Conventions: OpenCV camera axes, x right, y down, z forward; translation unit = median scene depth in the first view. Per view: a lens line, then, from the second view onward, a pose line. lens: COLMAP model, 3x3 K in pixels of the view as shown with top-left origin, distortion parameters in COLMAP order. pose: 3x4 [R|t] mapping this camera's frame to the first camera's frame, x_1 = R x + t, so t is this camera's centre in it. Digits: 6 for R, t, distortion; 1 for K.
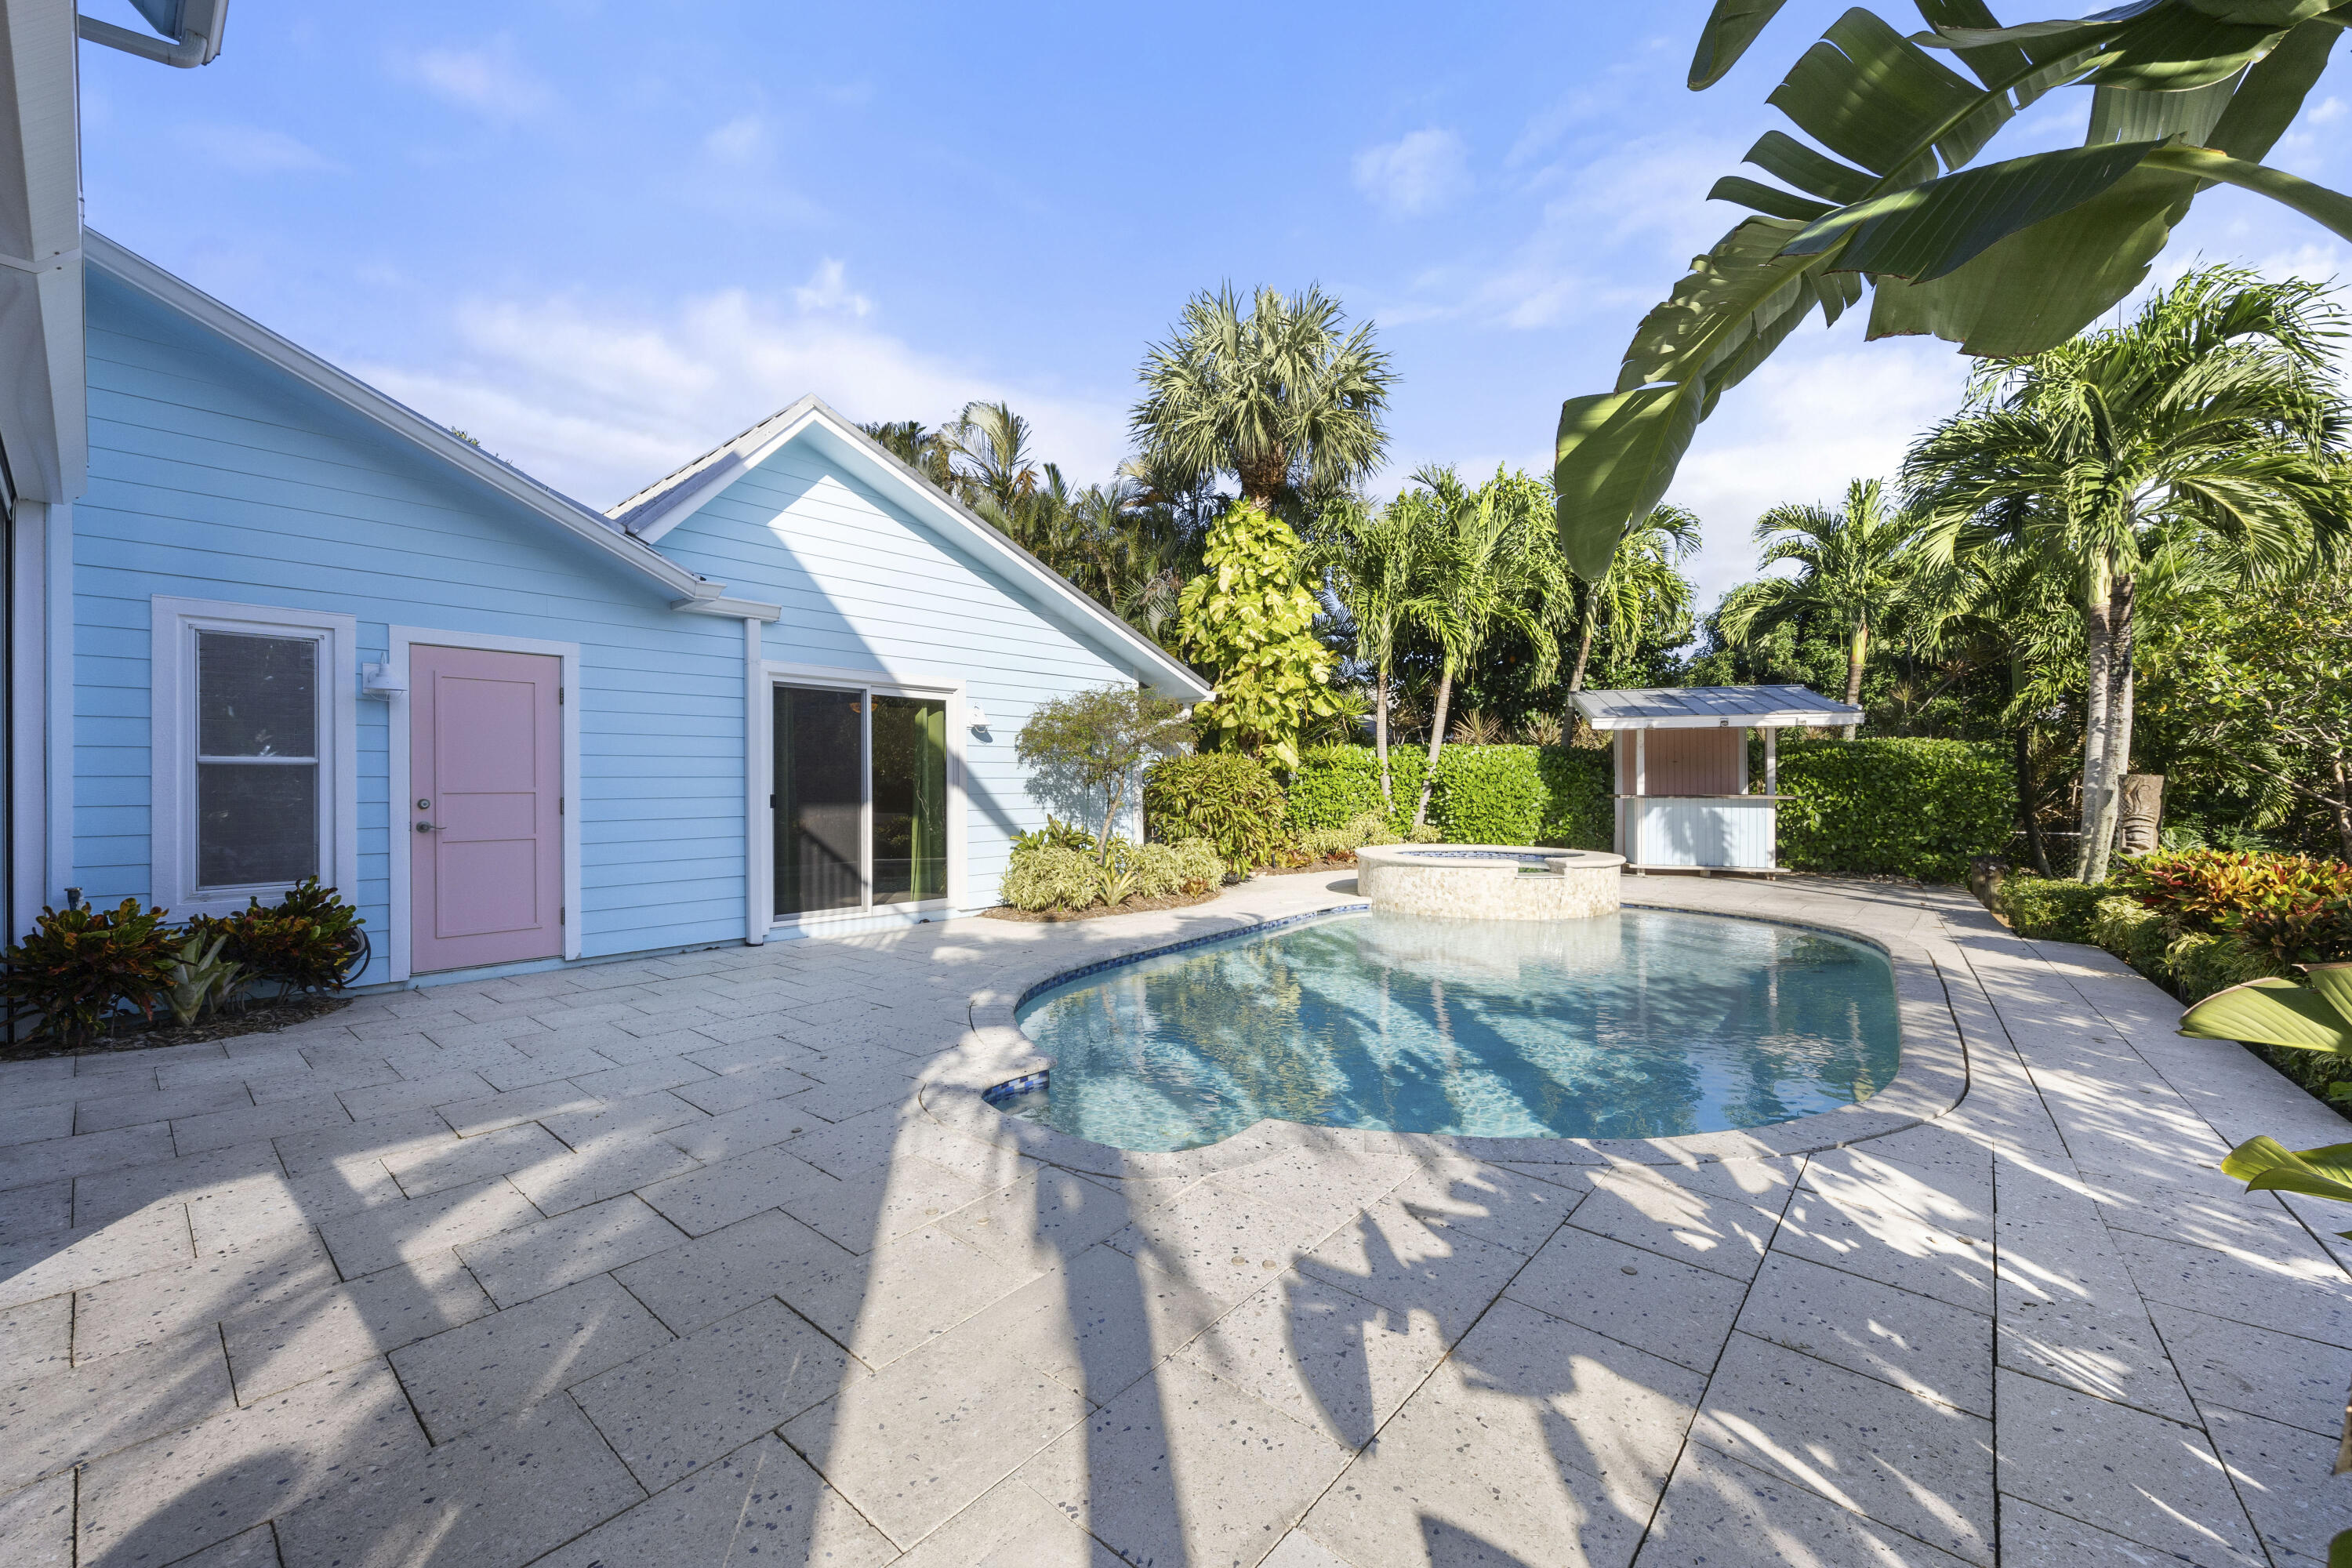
lens RADIAL K [[945.2, 0, 1169.2], [0, 945.2, 770.1], [0, 0, 1]] dist [-0.002381, -0.000246]
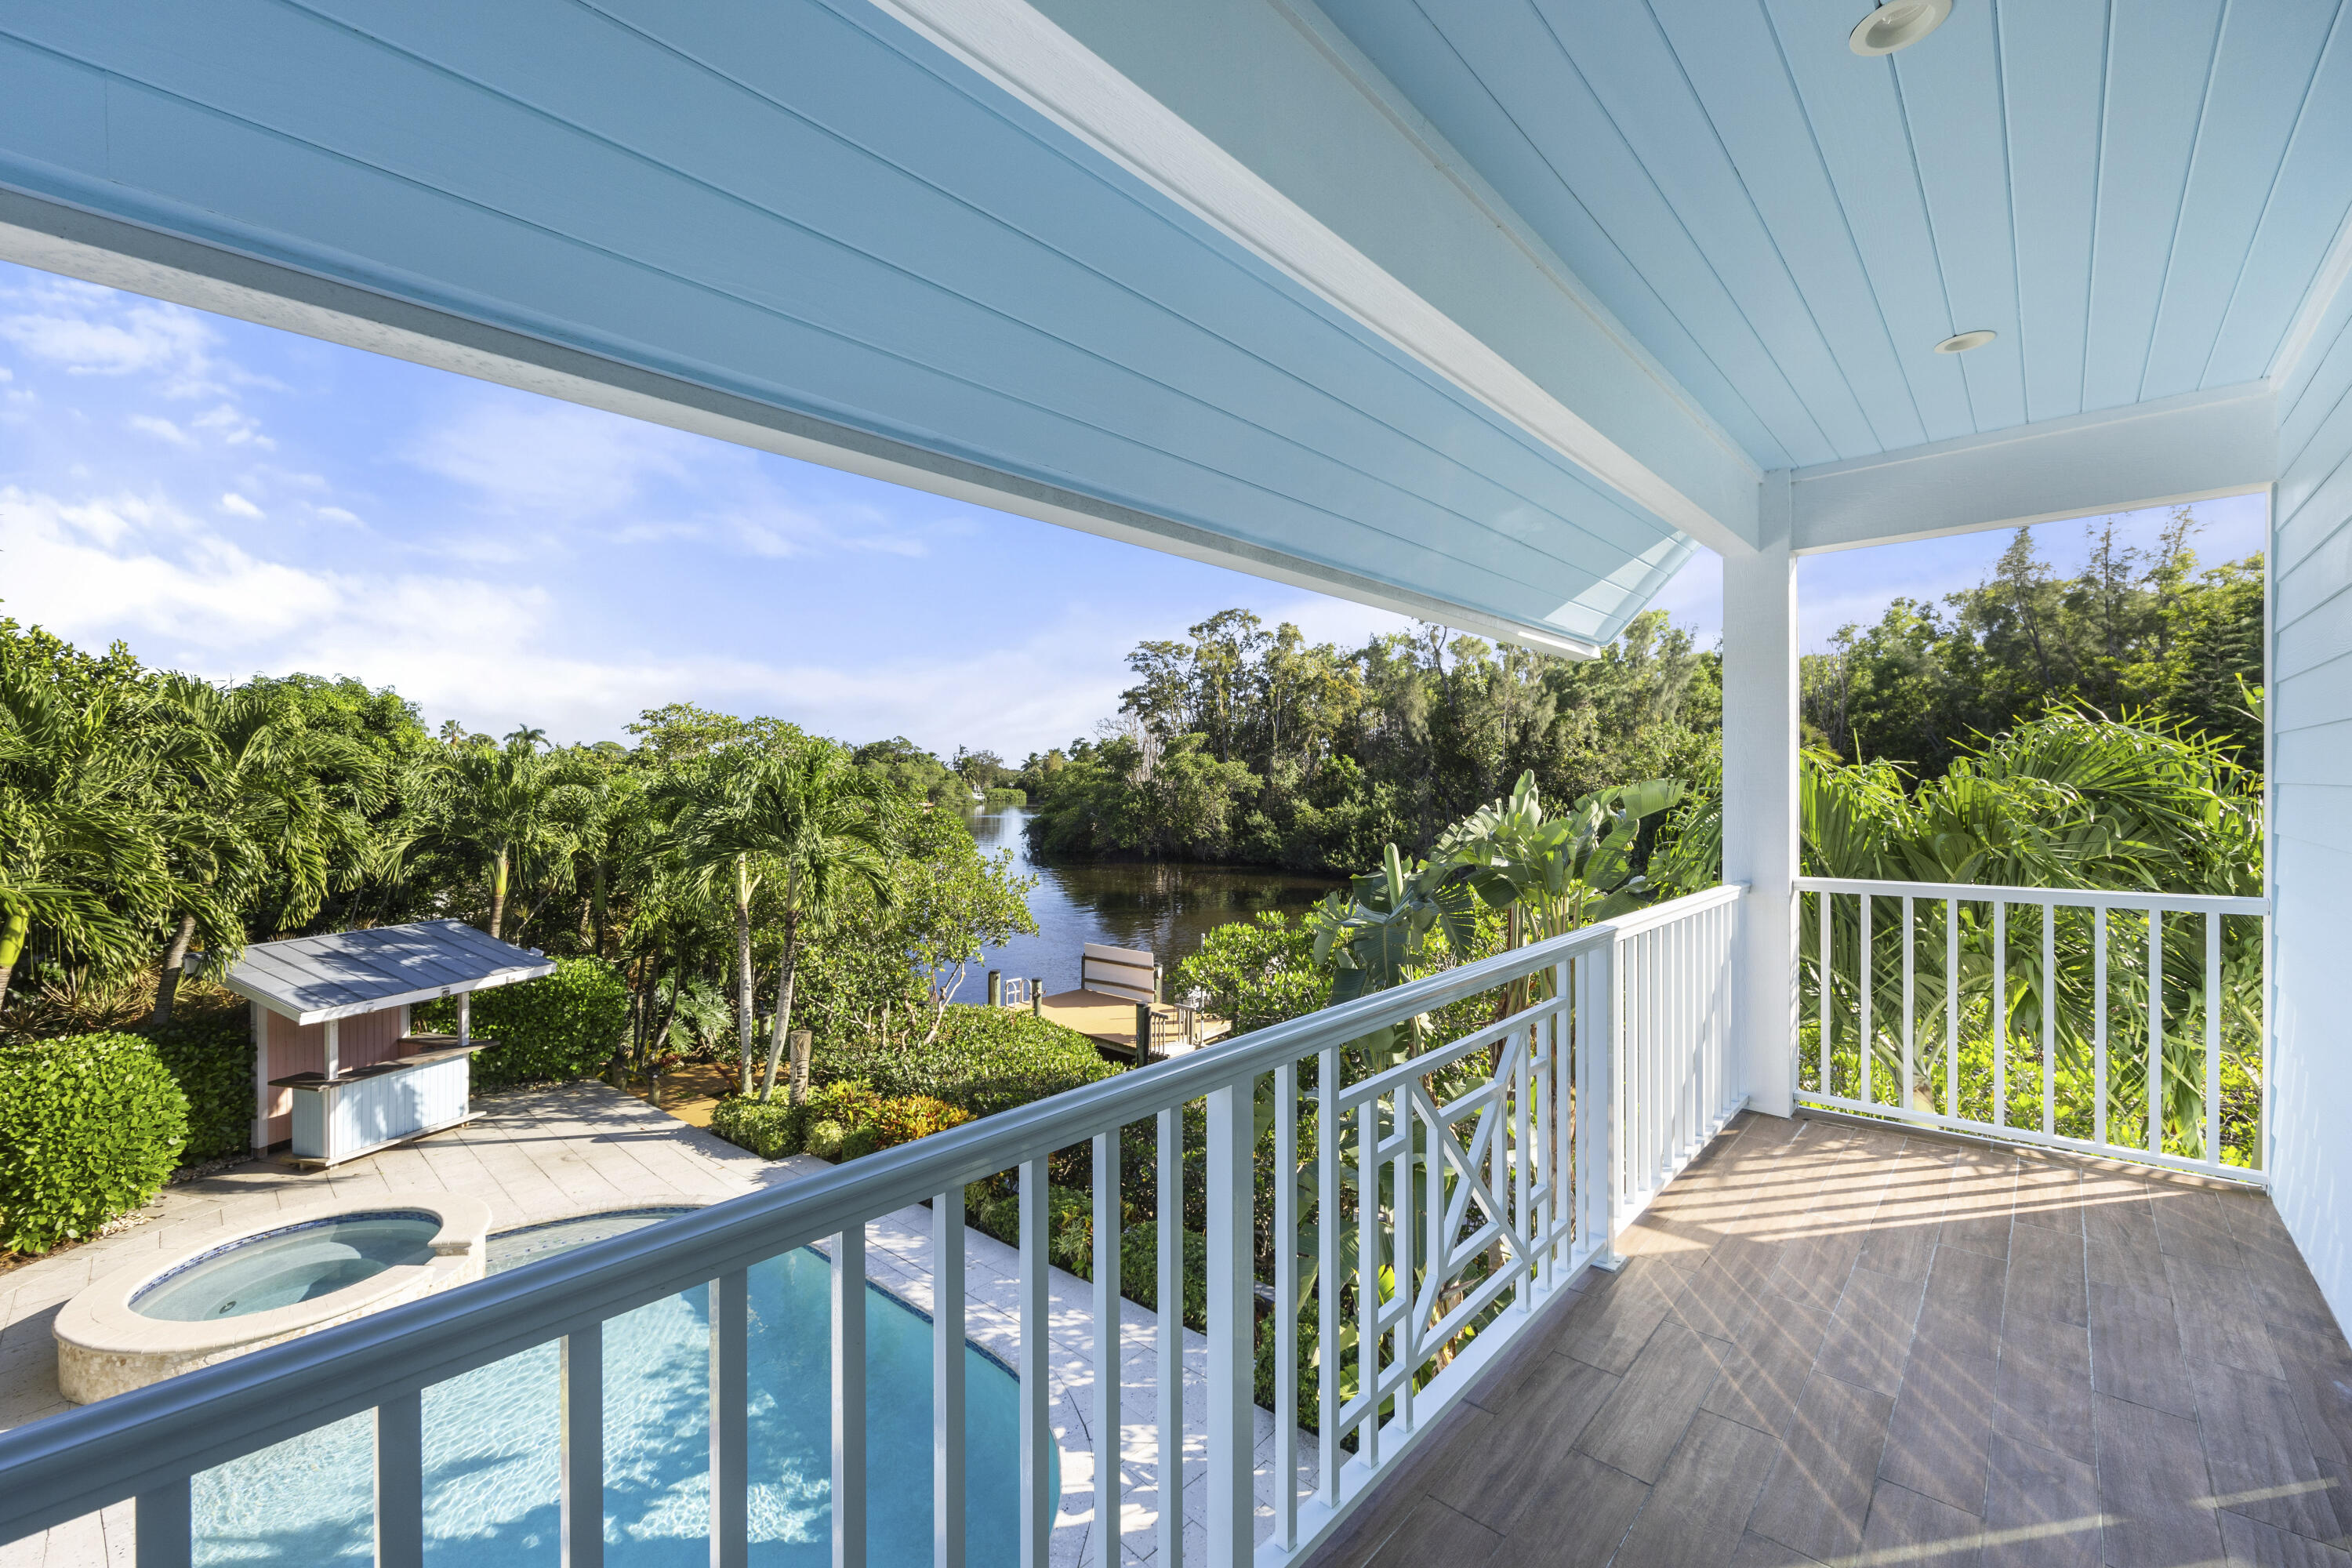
lens RADIAL K [[945.2, 0, 1162.9], [0, 945.2, 787.4], [0, 0, 1]] dist [-0.002381, -0.000246]
pose [[0.038102, -0.002366, 0.999271, -0.355435], [-0.015586, 0.999874, 0.002962, -0.258068], [-0.999152, -0.015687, 0.038060, 0.179813]]
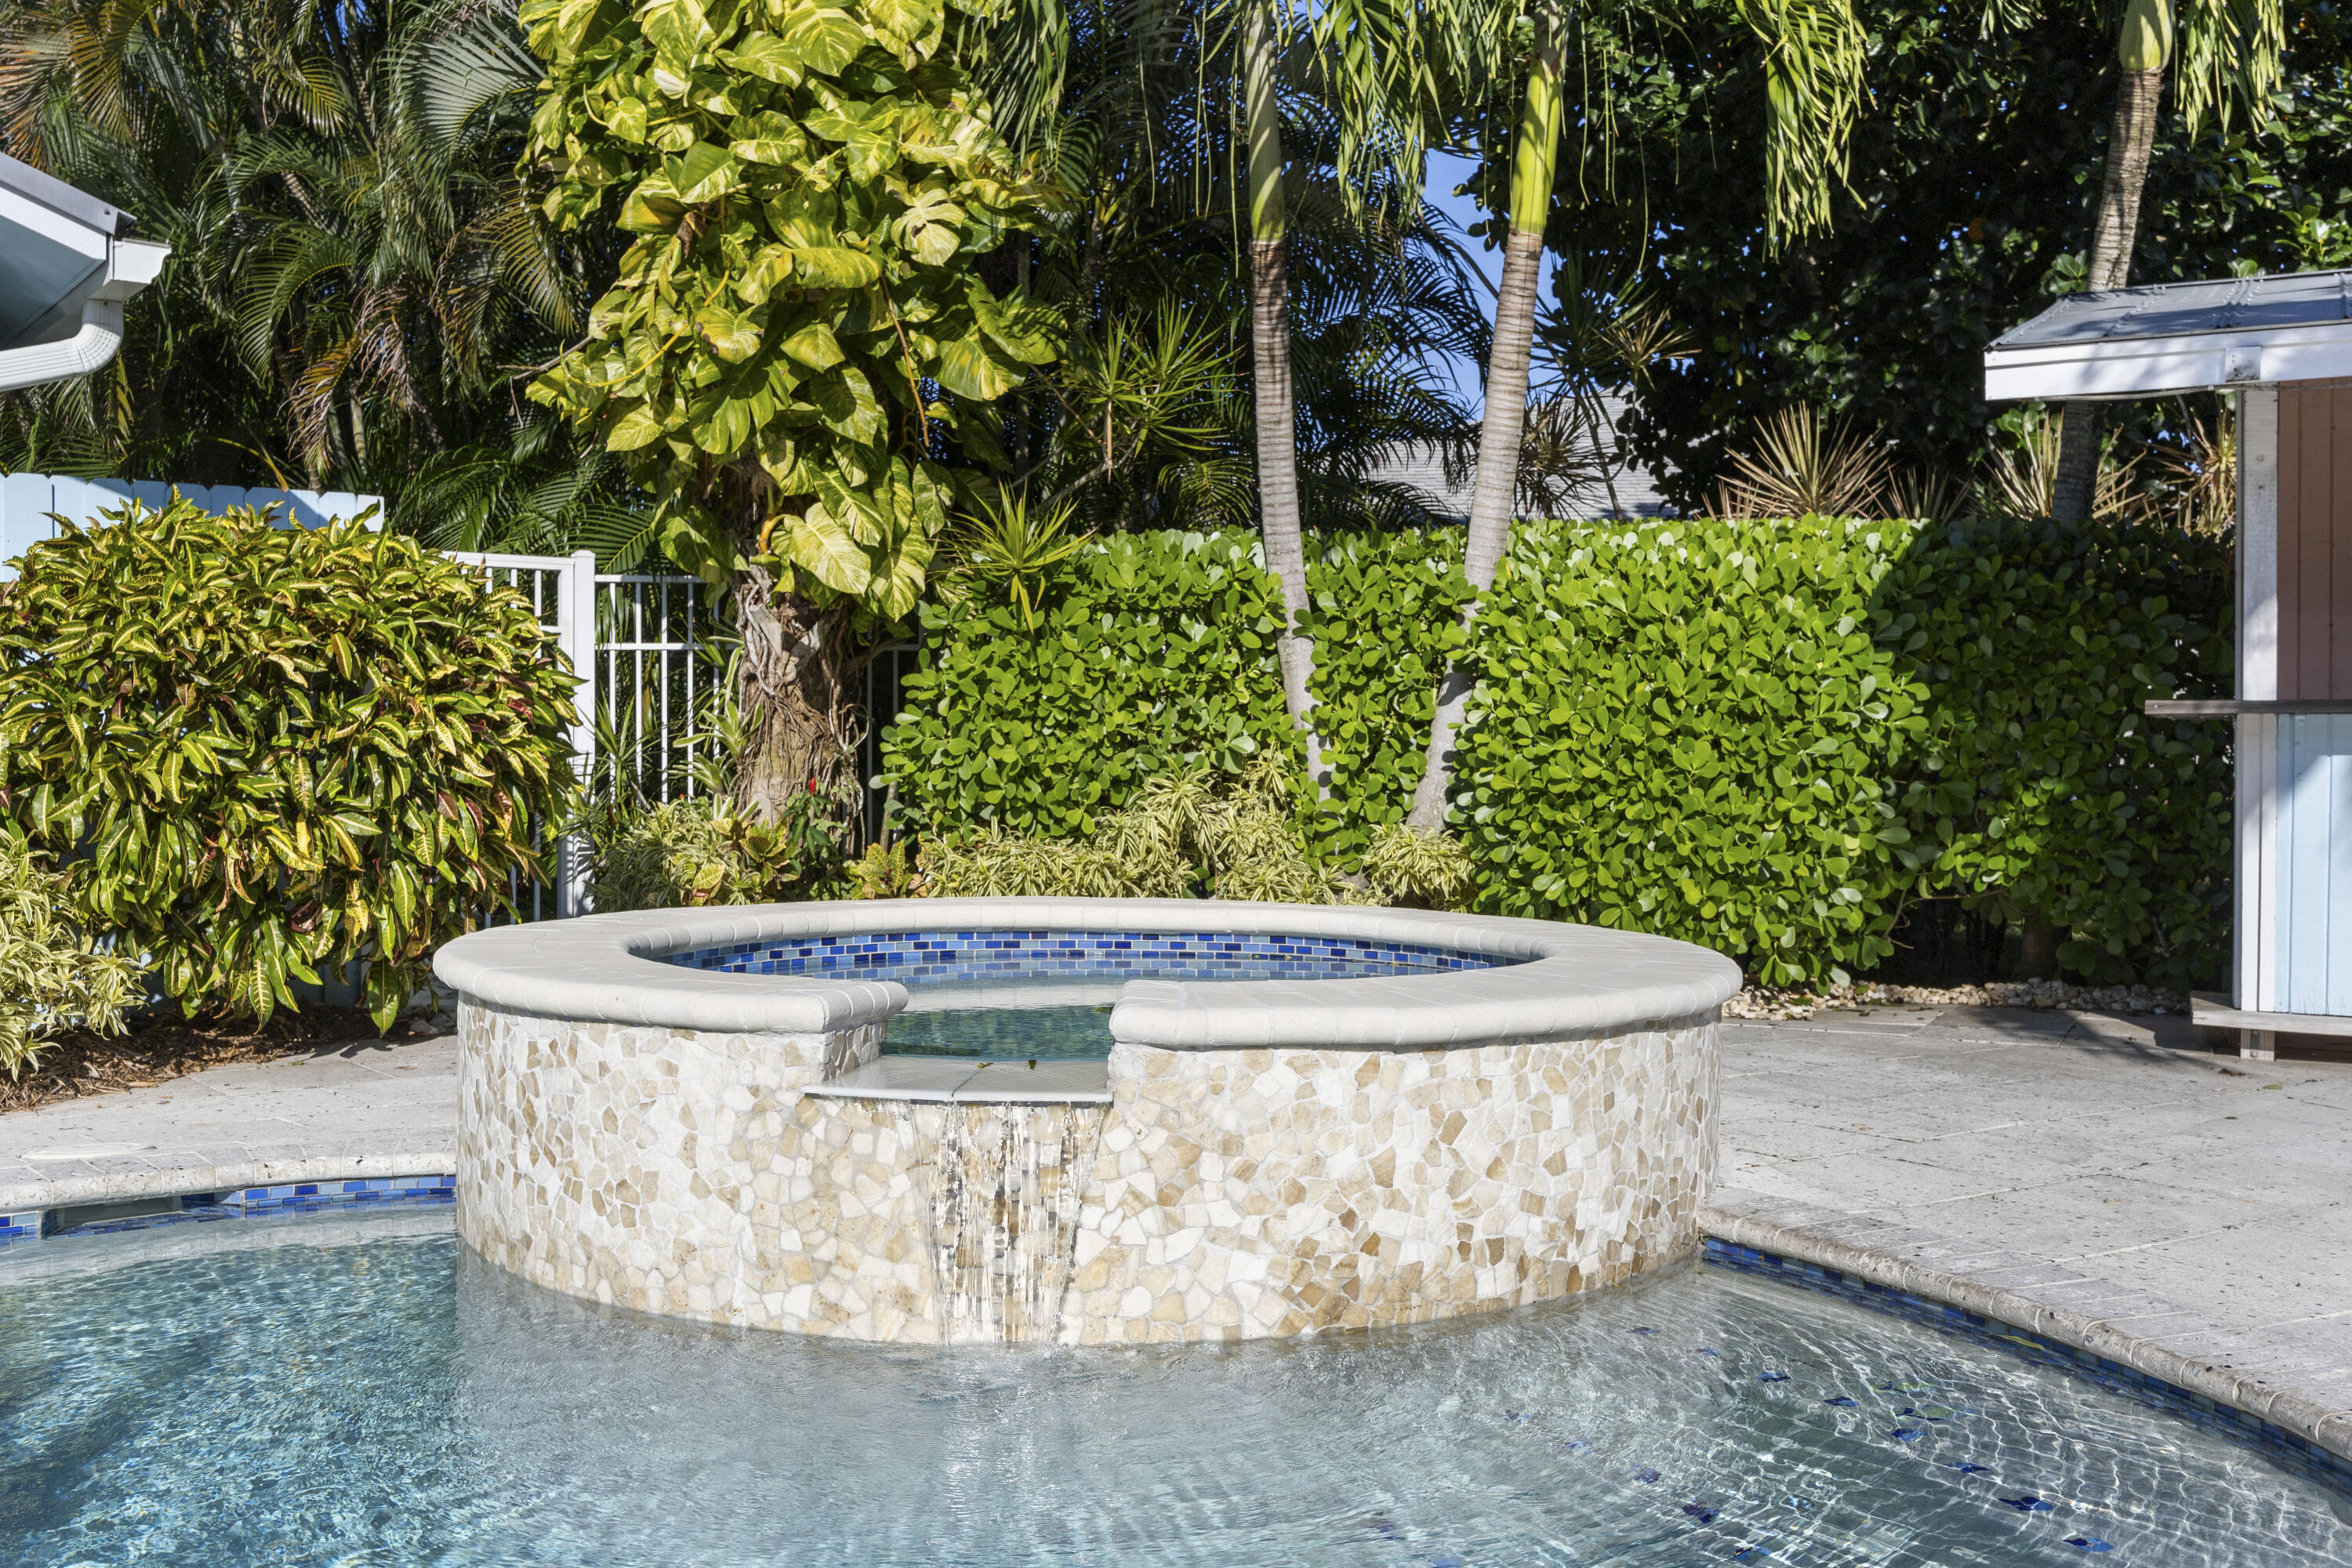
lens RADIAL K [[2234.6, 0, 1157.8], [0, 2234.6, 778.1], [0, 0, 1]] dist [-0.013980, 0.000000]
pose [[0.977402, 0.006213, -0.211297, 0.346585], [-0.002208, 0.999813, 0.019188, 0.034267], [0.211377, -0.018288, 0.977234, 0.422623]]
